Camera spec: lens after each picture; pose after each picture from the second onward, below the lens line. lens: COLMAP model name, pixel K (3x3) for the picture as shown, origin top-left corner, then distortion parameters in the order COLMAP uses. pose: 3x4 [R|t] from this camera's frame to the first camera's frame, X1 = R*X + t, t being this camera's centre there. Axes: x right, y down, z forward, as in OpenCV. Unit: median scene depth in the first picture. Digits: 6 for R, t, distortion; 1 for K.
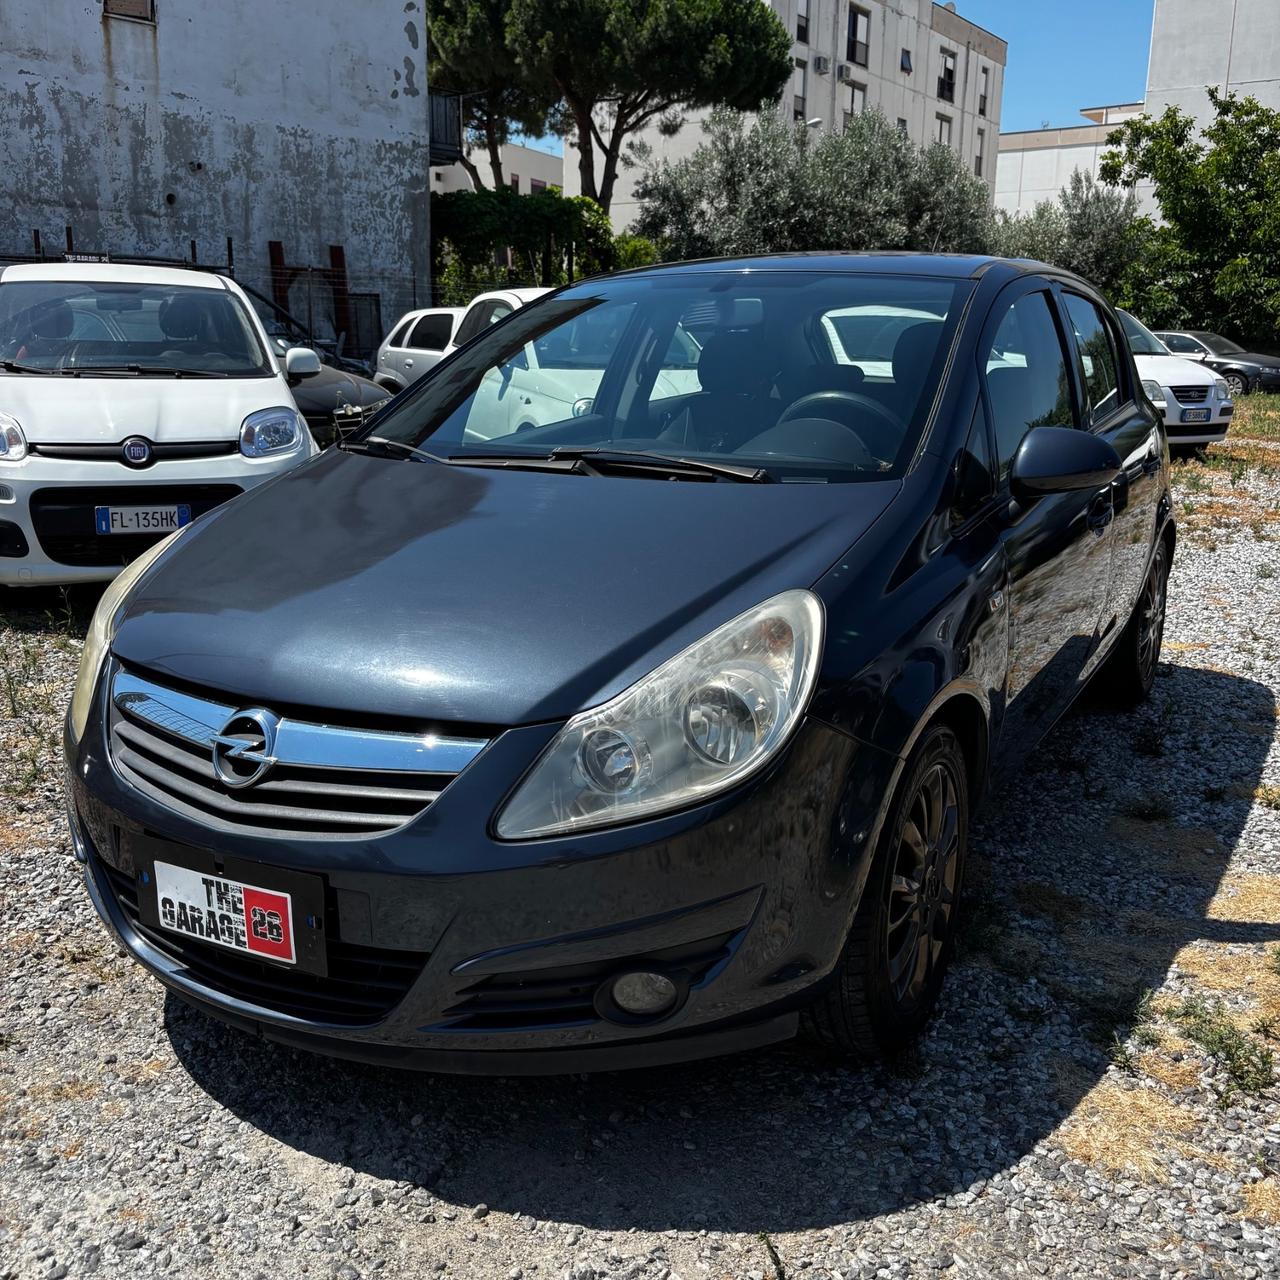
lens RADIAL K [[1283.9, 0, 634.1], [0, 1283.9, 651.7], [0, 0, 1]] dist [-0.008933, 0.047796]
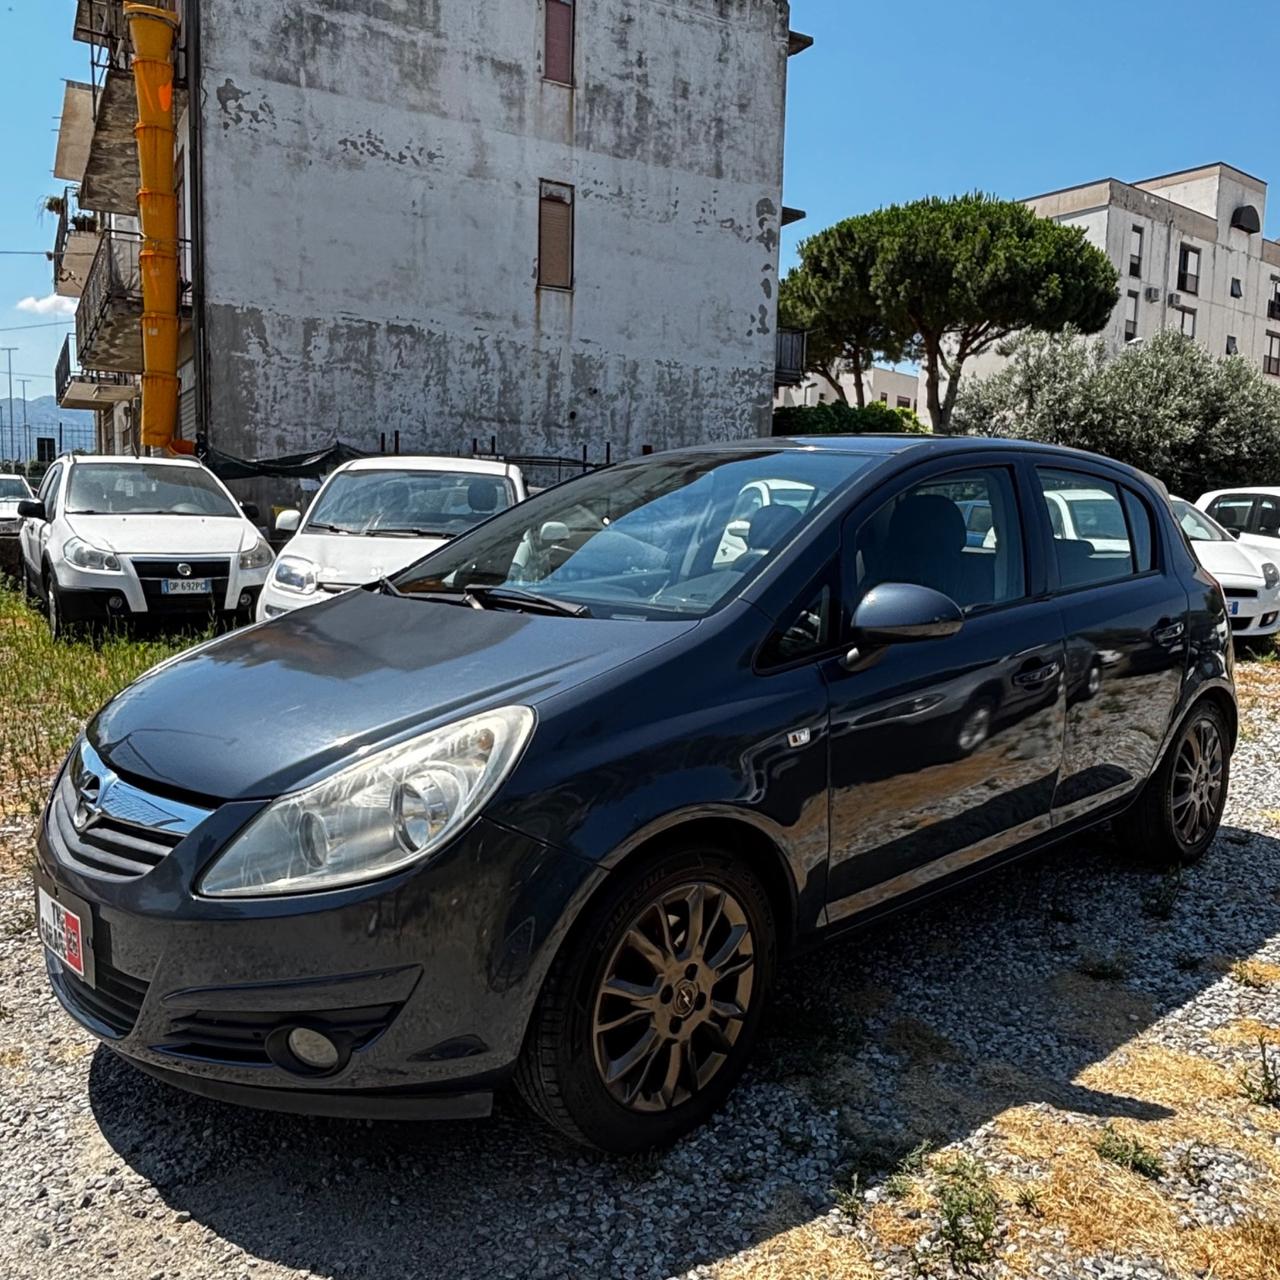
lens RADIAL K [[1053.0, 0, 644.1], [0, 1053.0, 641.7], [0, 0, 1]] dist [0.054198, -0.086466]
pose [[0.952790, 0.047531, -0.299886, 0.295311], [-0.085041, 0.989916, -0.113291, -0.005006], [0.291477, 0.133445, 0.947224, 0.075705]]
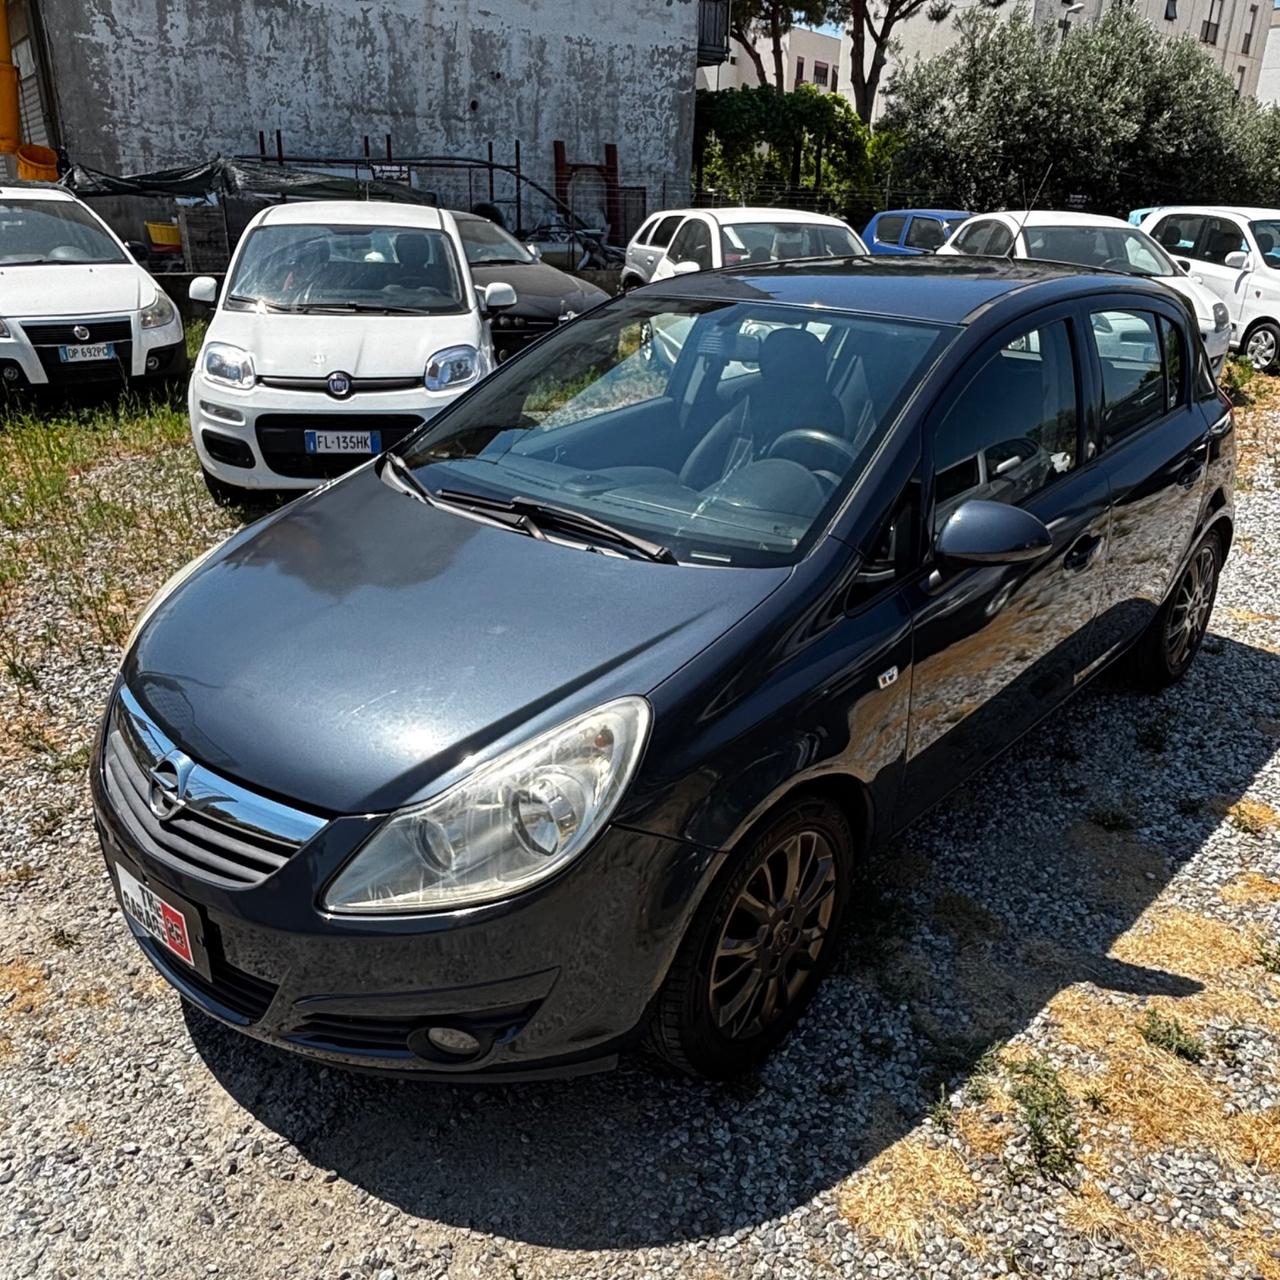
lens RADIAL K [[1056.2, 0, 640.0], [0, 1056.2, 640.0], [0, 0, 1]] dist [0.045402, -0.079456]
pose [[0.975544, 0.090469, -0.200321, 0.178511], [-0.060328, 0.986574, 0.151763, -0.134032], [0.211361, -0.135967, 0.967905, 0.077659]]
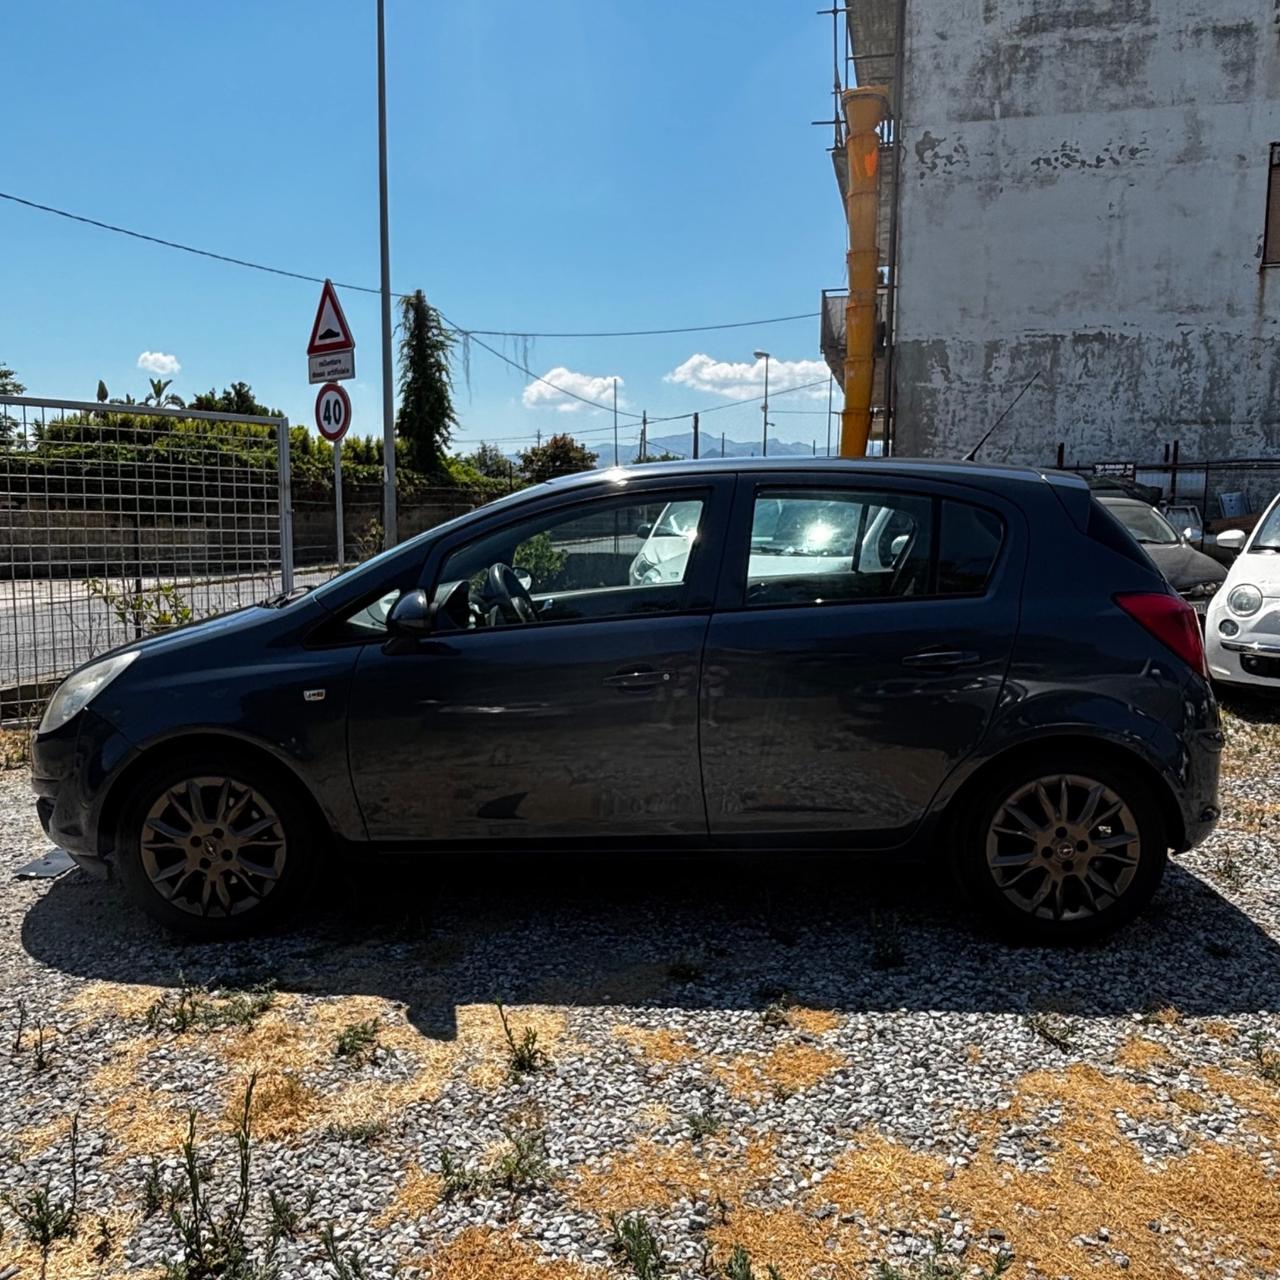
lens RADIAL K [[1055.5, 0, 639.7], [0, 1055.5, 646.2], [0, 0, 1]] dist [-0.007946, -0.004632]
pose [[0.477849, 0.095229, -0.873265, 1.093644], [-0.206185, 0.978494, -0.006120, -0.117902], [0.853901, 0.182979, 0.487207, 0.499692]]
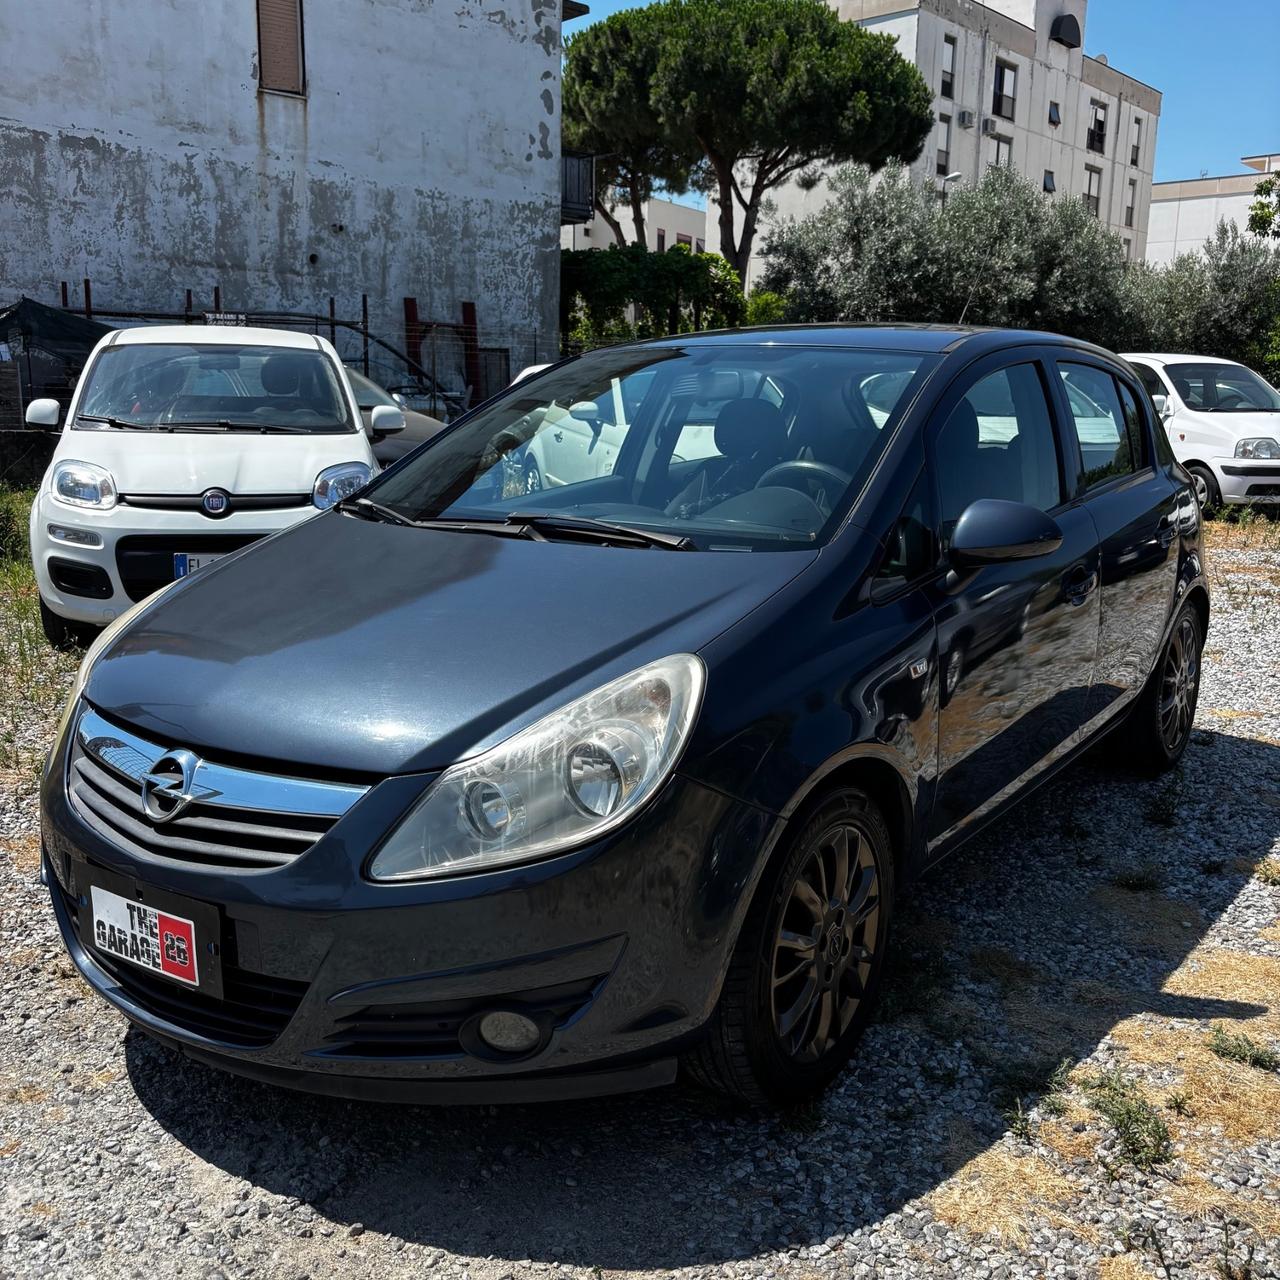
lens RADIAL K [[1281.9, 0, 638.7], [0, 1281.9, 644.2], [0, 0, 1]] dist [0.002486, 0.020727]
pose [[0.994481, 0.024168, -0.102098, 0.114388], [-0.028490, 0.998749, -0.041088, -0.006773], [0.100977, 0.043770, 0.993925, -0.030775]]
